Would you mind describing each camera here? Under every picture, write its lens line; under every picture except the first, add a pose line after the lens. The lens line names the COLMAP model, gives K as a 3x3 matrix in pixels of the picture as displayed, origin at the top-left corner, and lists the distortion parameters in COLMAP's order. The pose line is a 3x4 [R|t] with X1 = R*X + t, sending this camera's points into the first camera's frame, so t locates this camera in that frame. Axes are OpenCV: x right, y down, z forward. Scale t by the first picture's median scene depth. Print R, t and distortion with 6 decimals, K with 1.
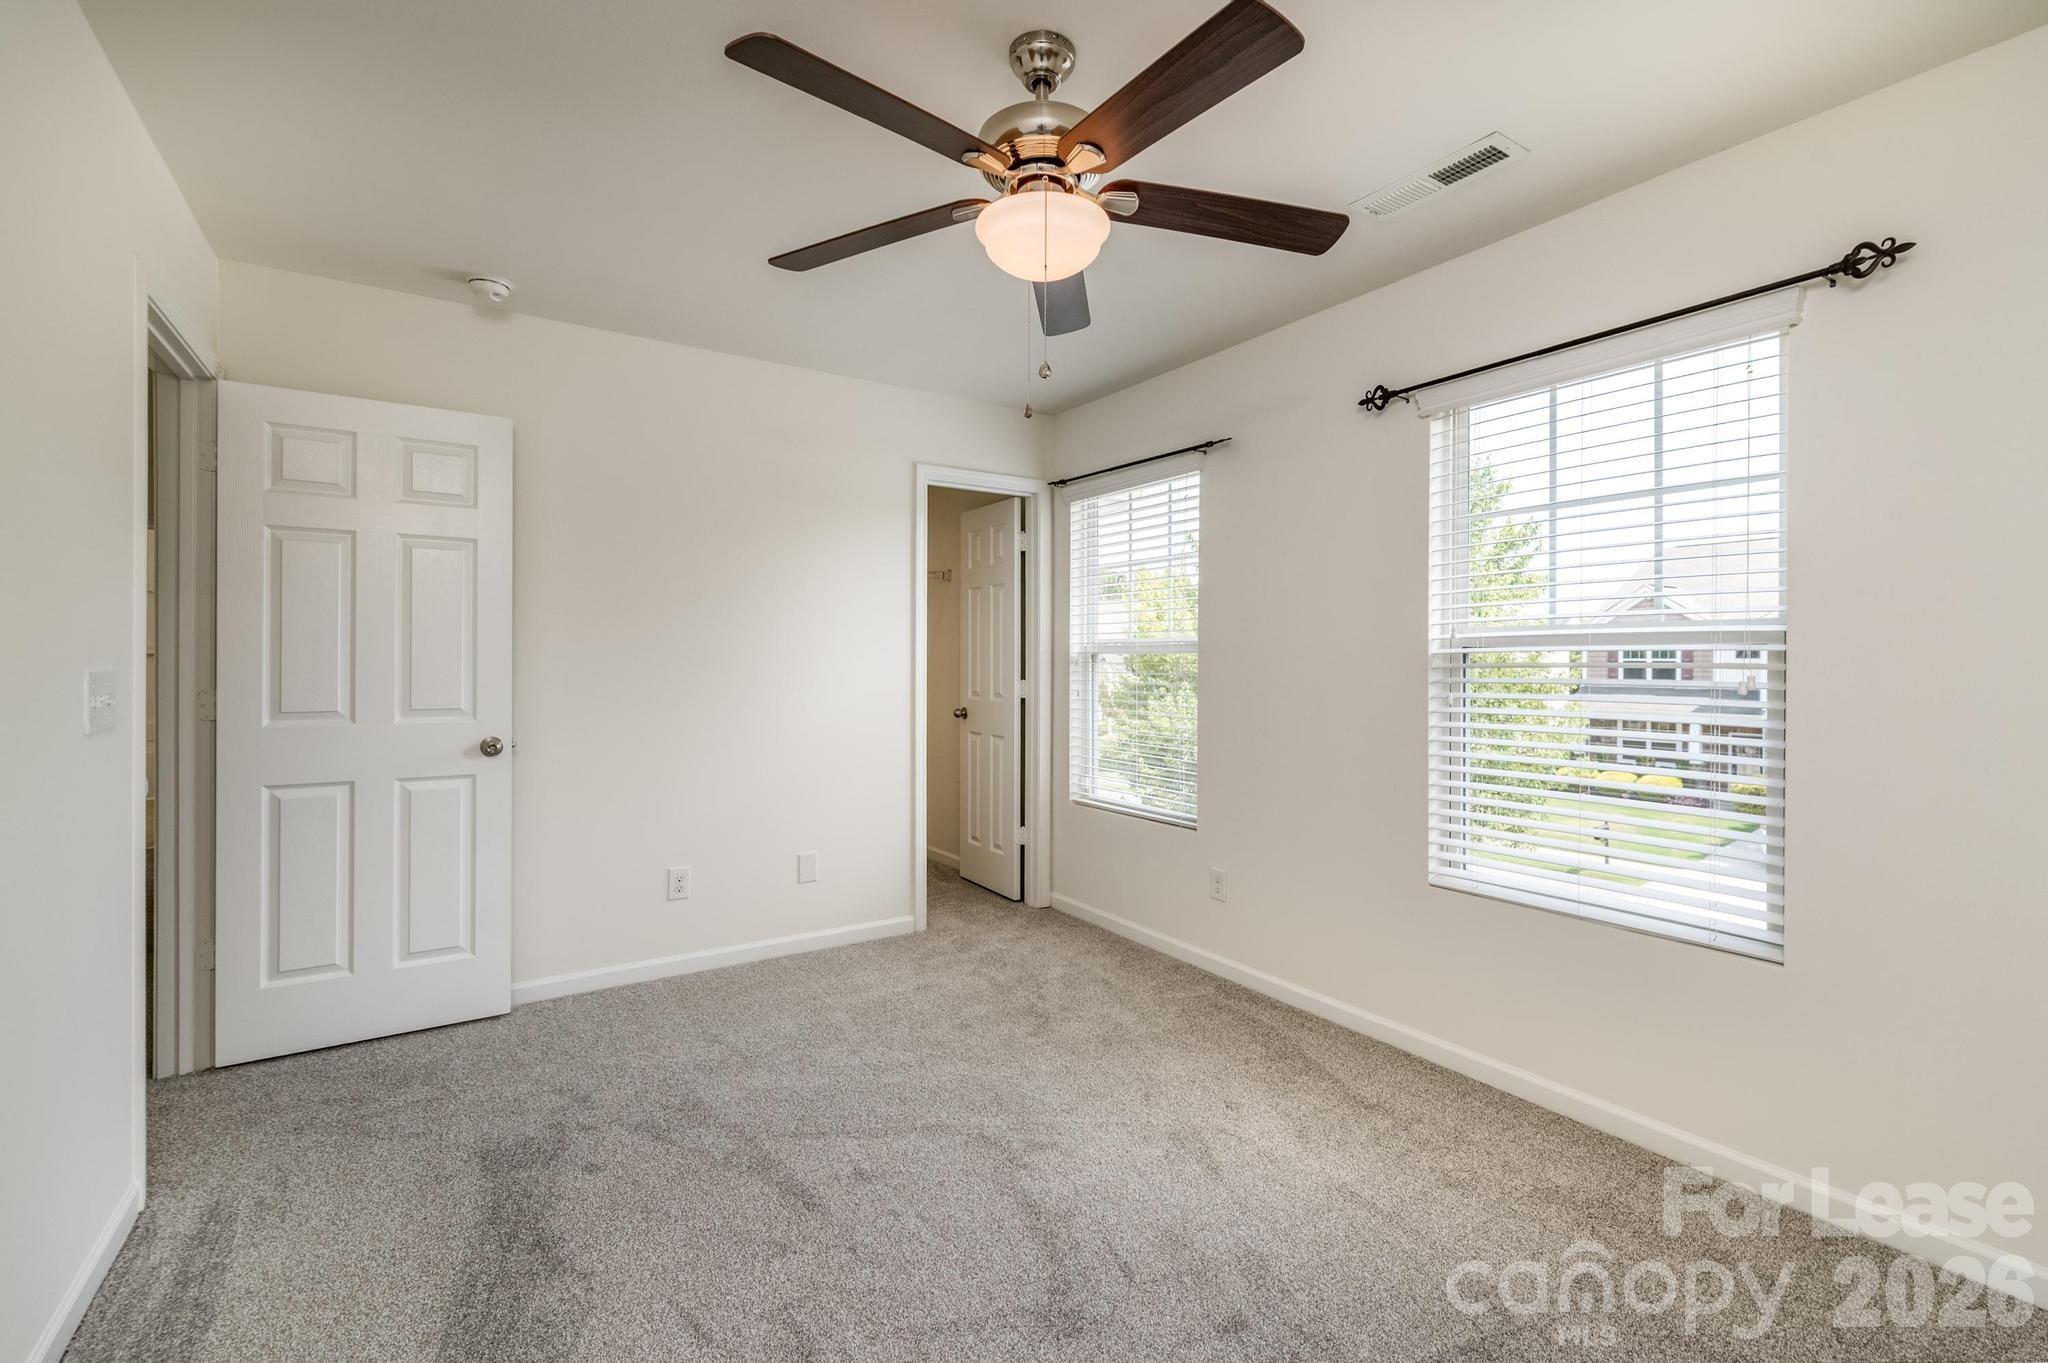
lens RADIAL K [[895.4, 0, 1036.3], [0, 895.4, 675.7], [0, 0, 1]] dist [0.001211, 0.000589]
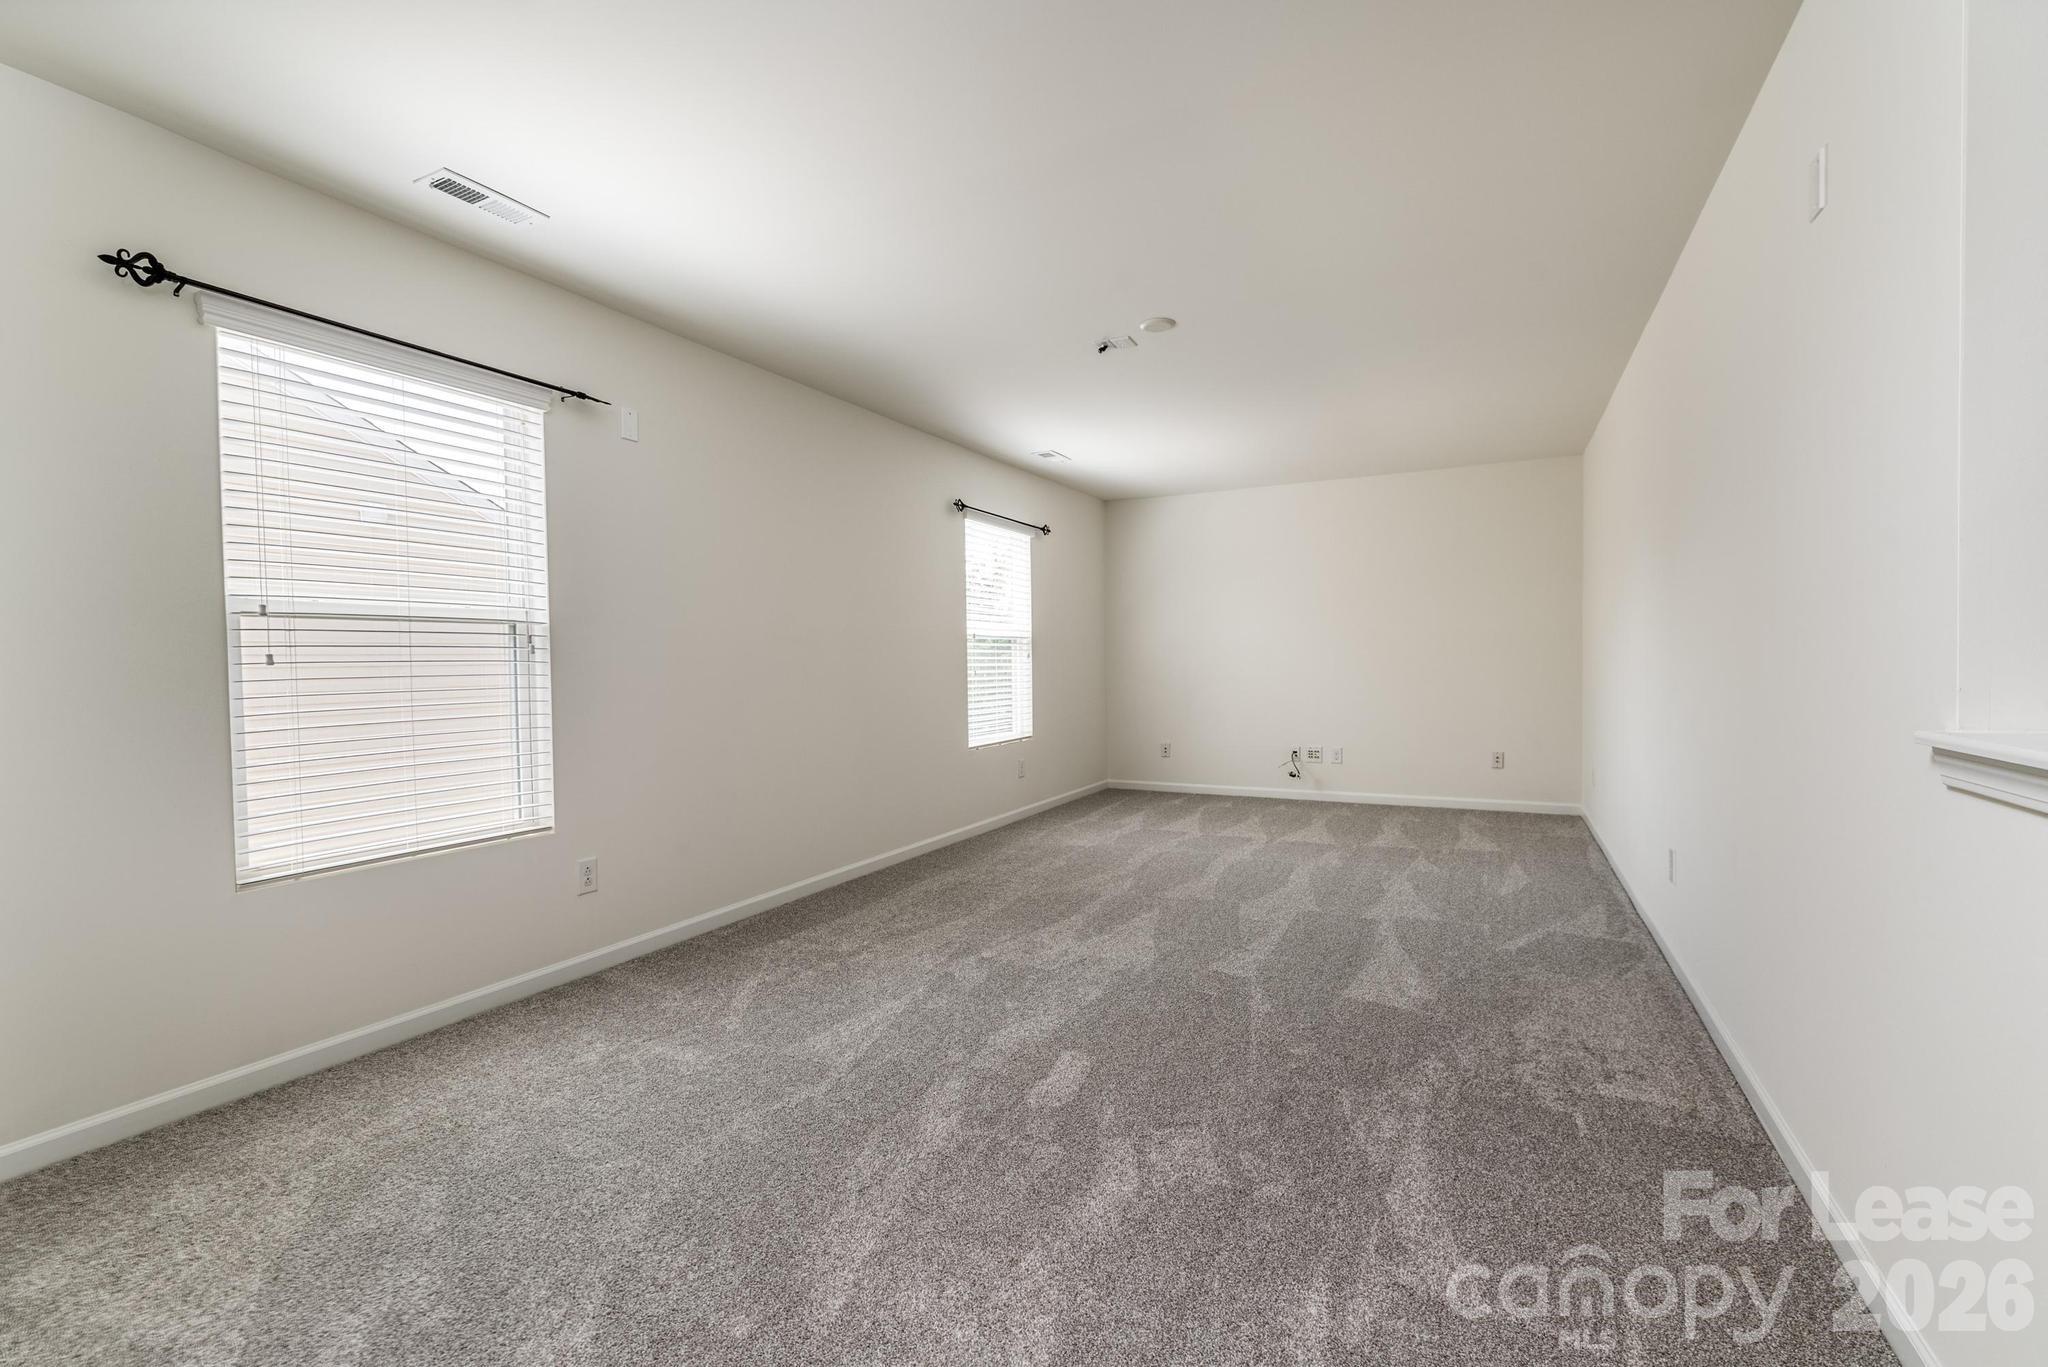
lens RADIAL K [[895.4, 0, 1036.3], [0, 895.4, 677.7], [0, 0, 1]] dist [0.001211, 0.000589]
pose [[-0.493931, -0.012114, 0.869417, -0.725359], [0.024652, 0.999306, 0.027930, 0.017354], [-0.869152, 0.035228, -0.493289, 0.899791]]
